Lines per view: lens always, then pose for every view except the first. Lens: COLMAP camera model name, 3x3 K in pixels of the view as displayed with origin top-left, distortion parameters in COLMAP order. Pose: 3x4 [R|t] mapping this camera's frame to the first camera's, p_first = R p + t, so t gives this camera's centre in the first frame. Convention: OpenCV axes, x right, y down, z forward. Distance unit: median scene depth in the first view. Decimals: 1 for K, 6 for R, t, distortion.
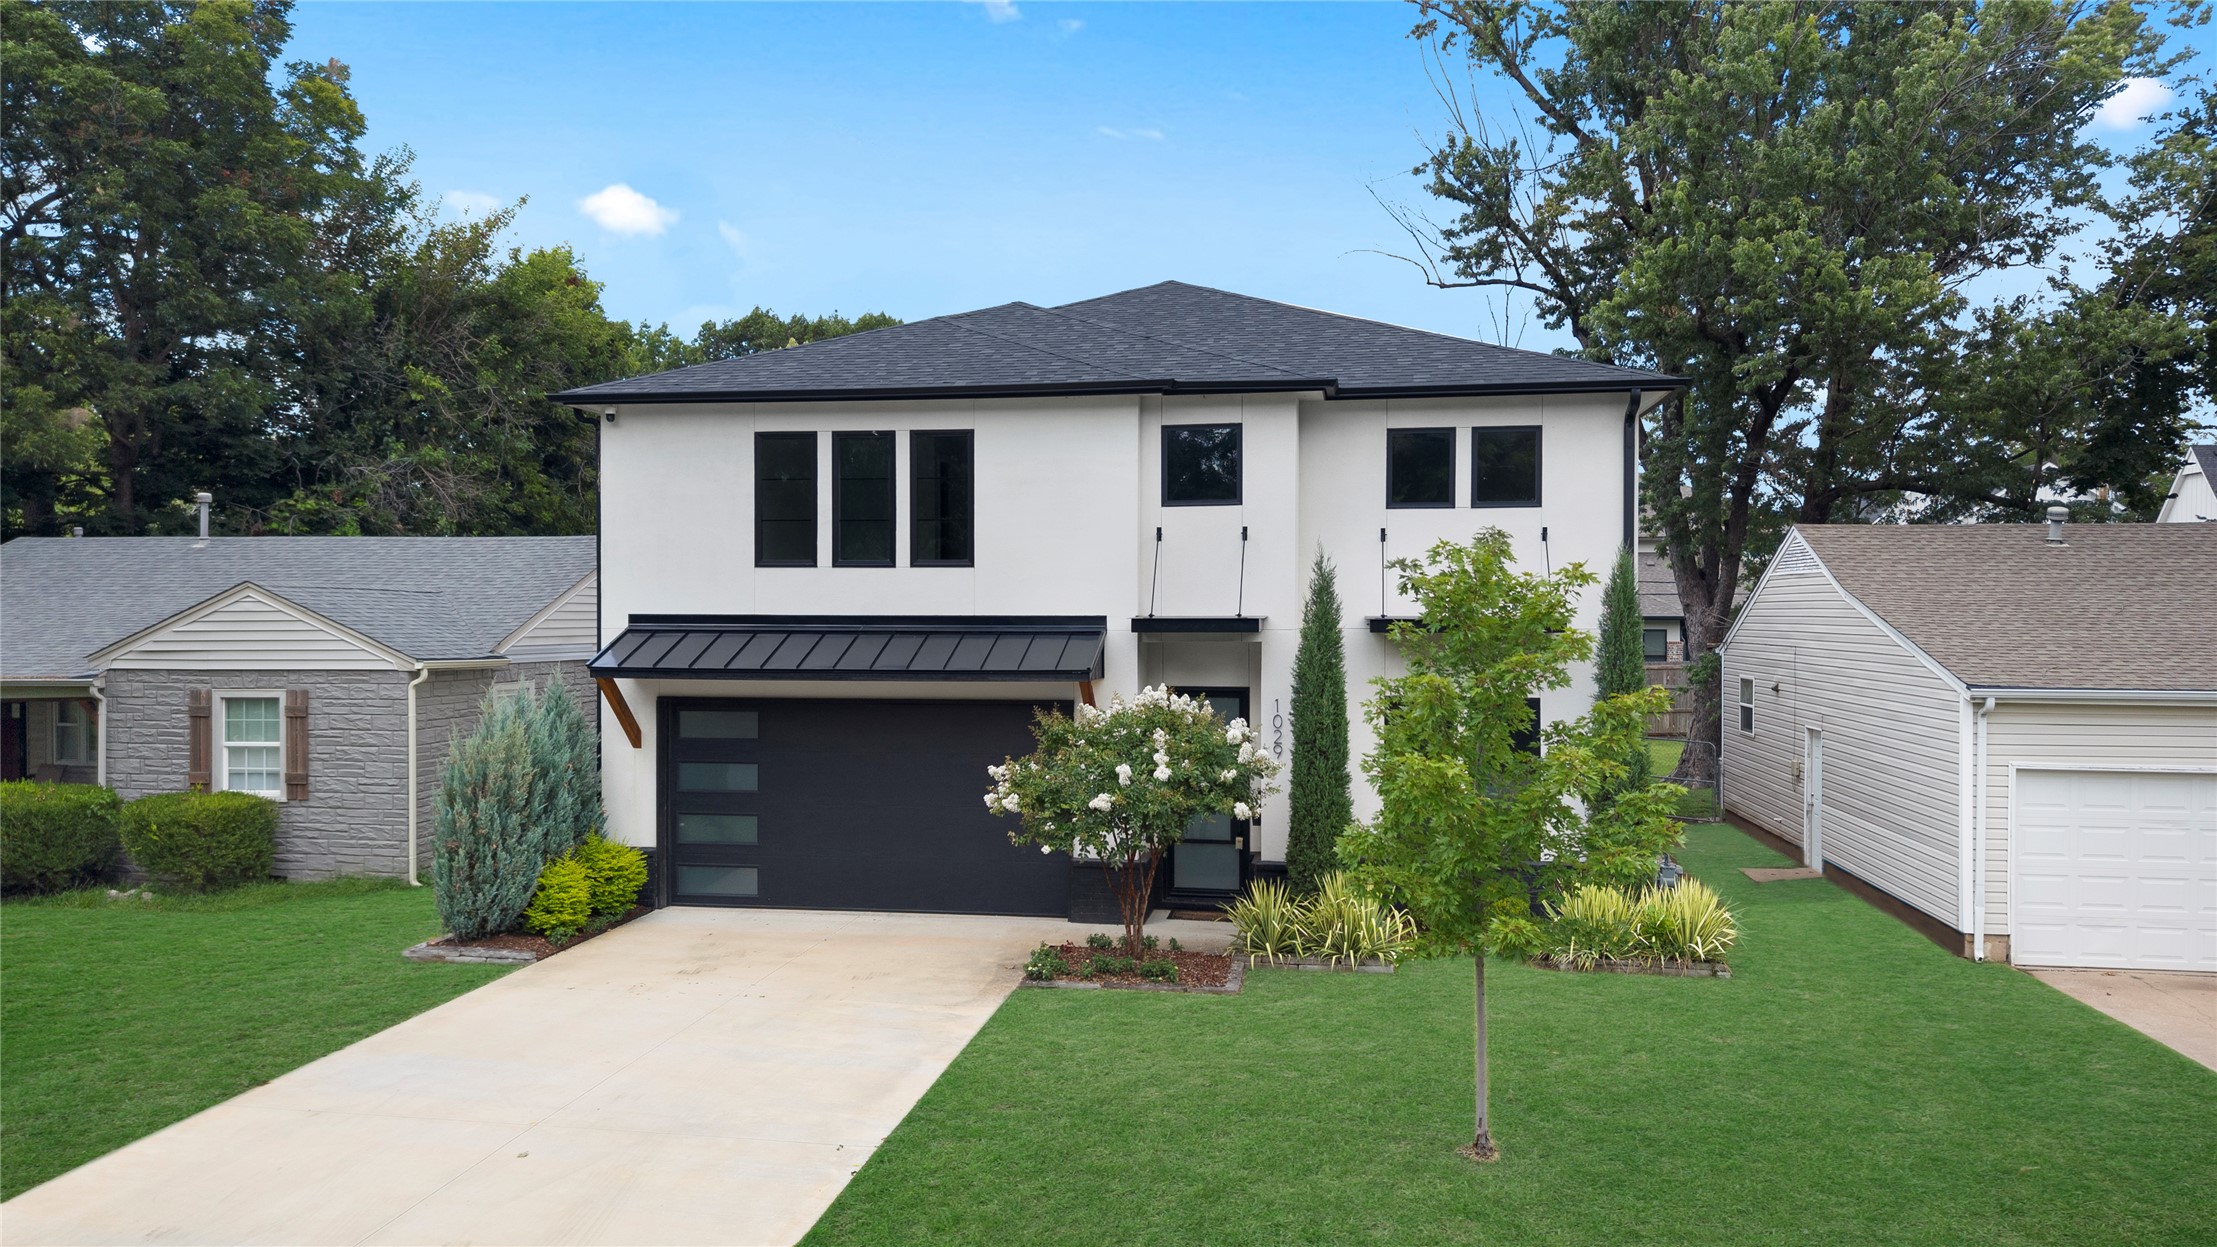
lens RADIAL K [[1485.3, 0, 1096.1], [0, 1485.3, 619.4], [0, 0, 1]] dist [0.028839, -0.034996]
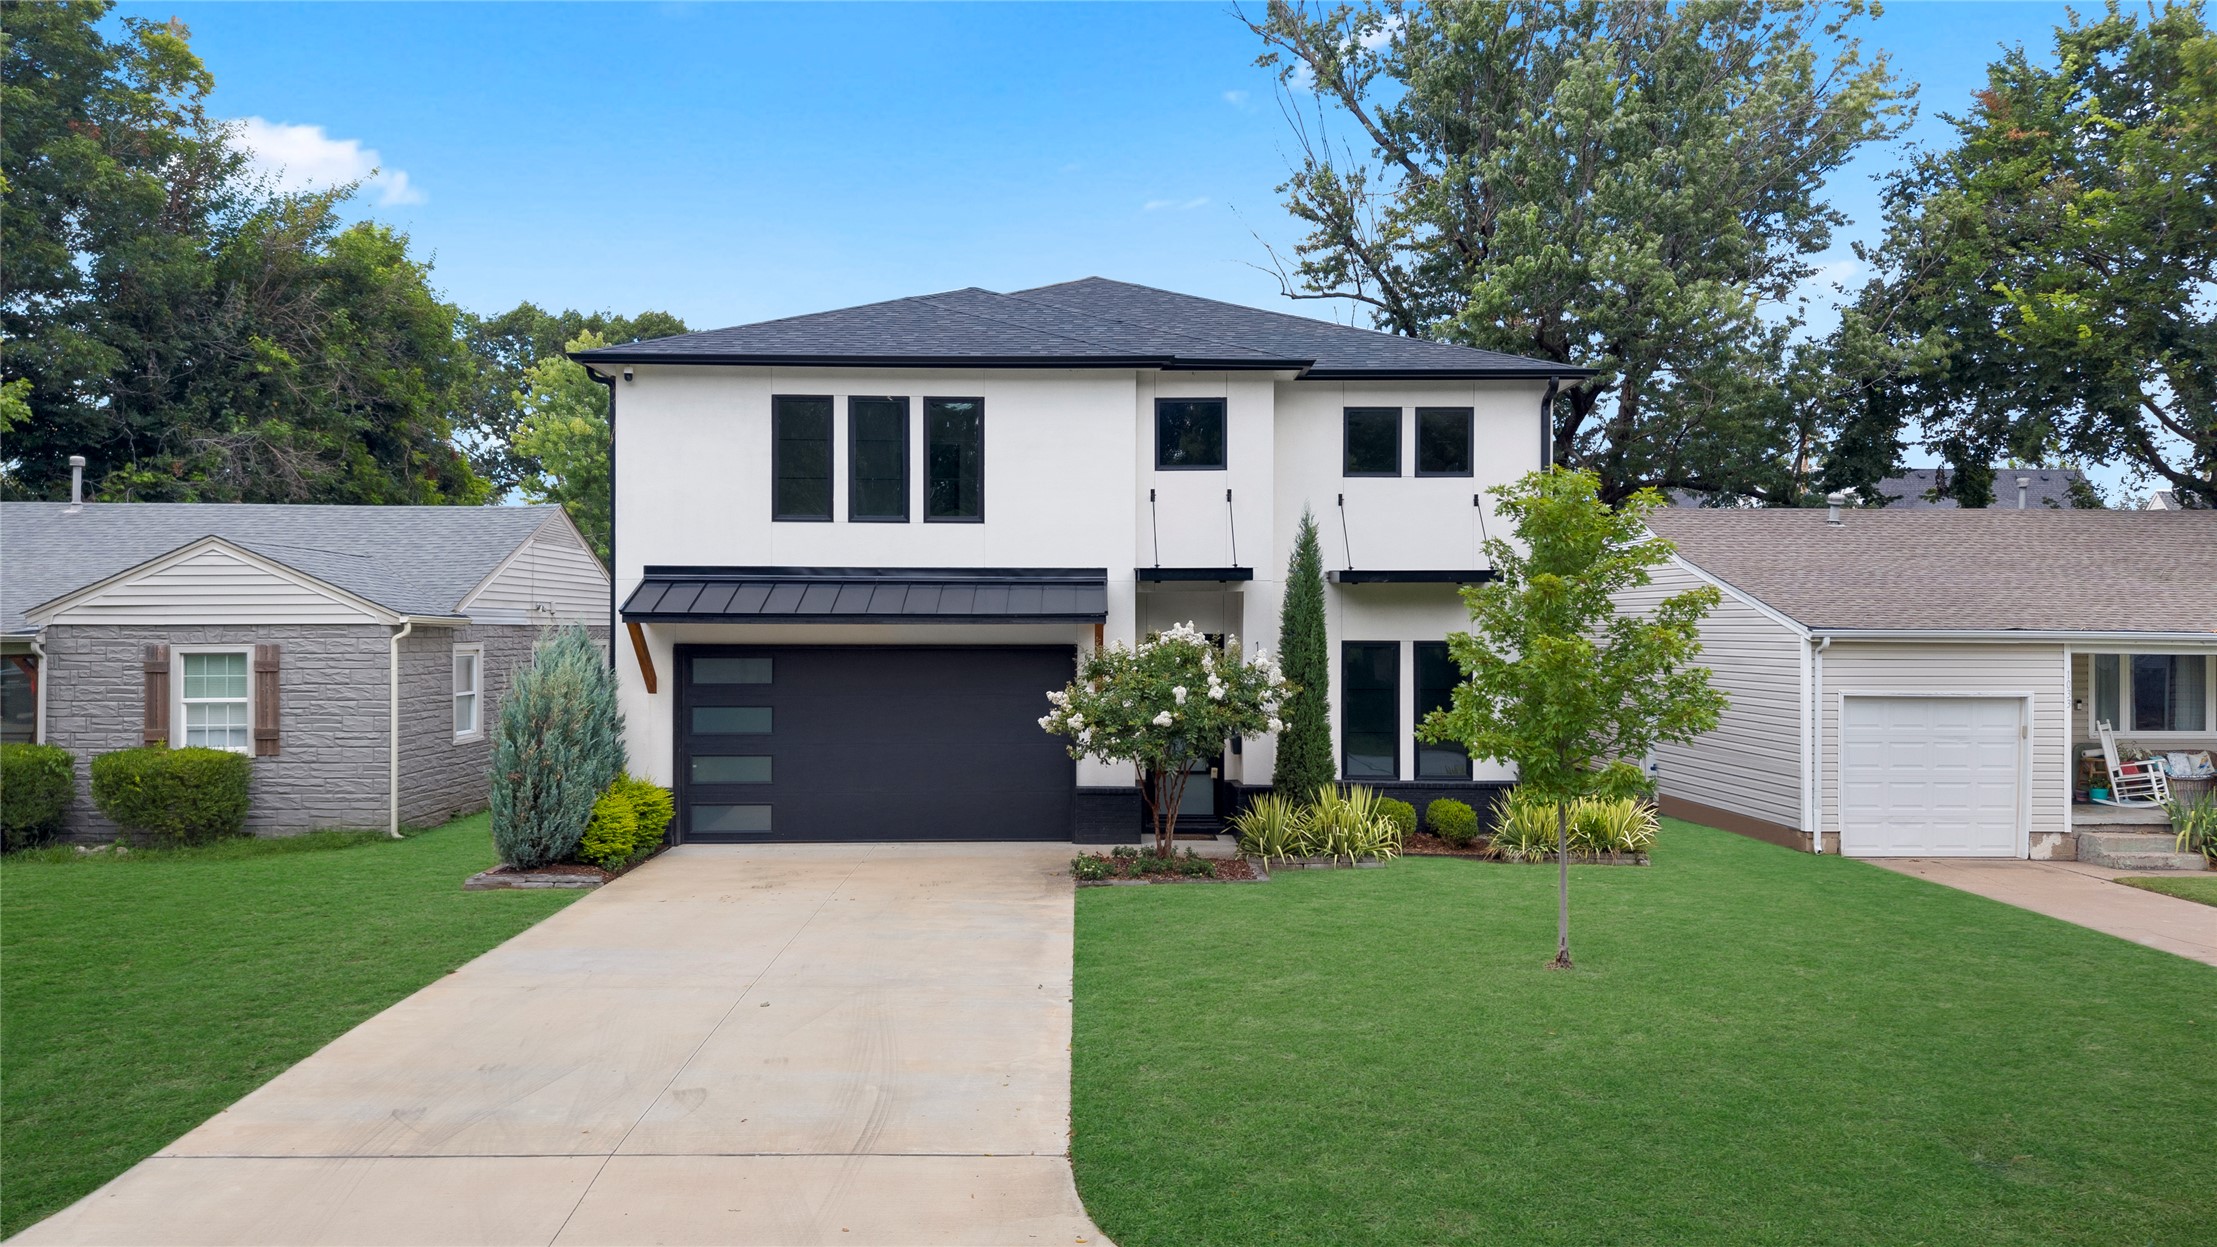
lens RADIAL K [[1470.8, 0, 1097.3], [0, 1470.8, 623.1], [0, 0, 1]] dist [0.033913, -0.044391]
pose [[0.983620, 0.000961, 0.180254, -0.173214], [0.000376, 0.999973, -0.007383, 0.041254], [-0.180256, 0.007329, 0.983592, -0.070417]]
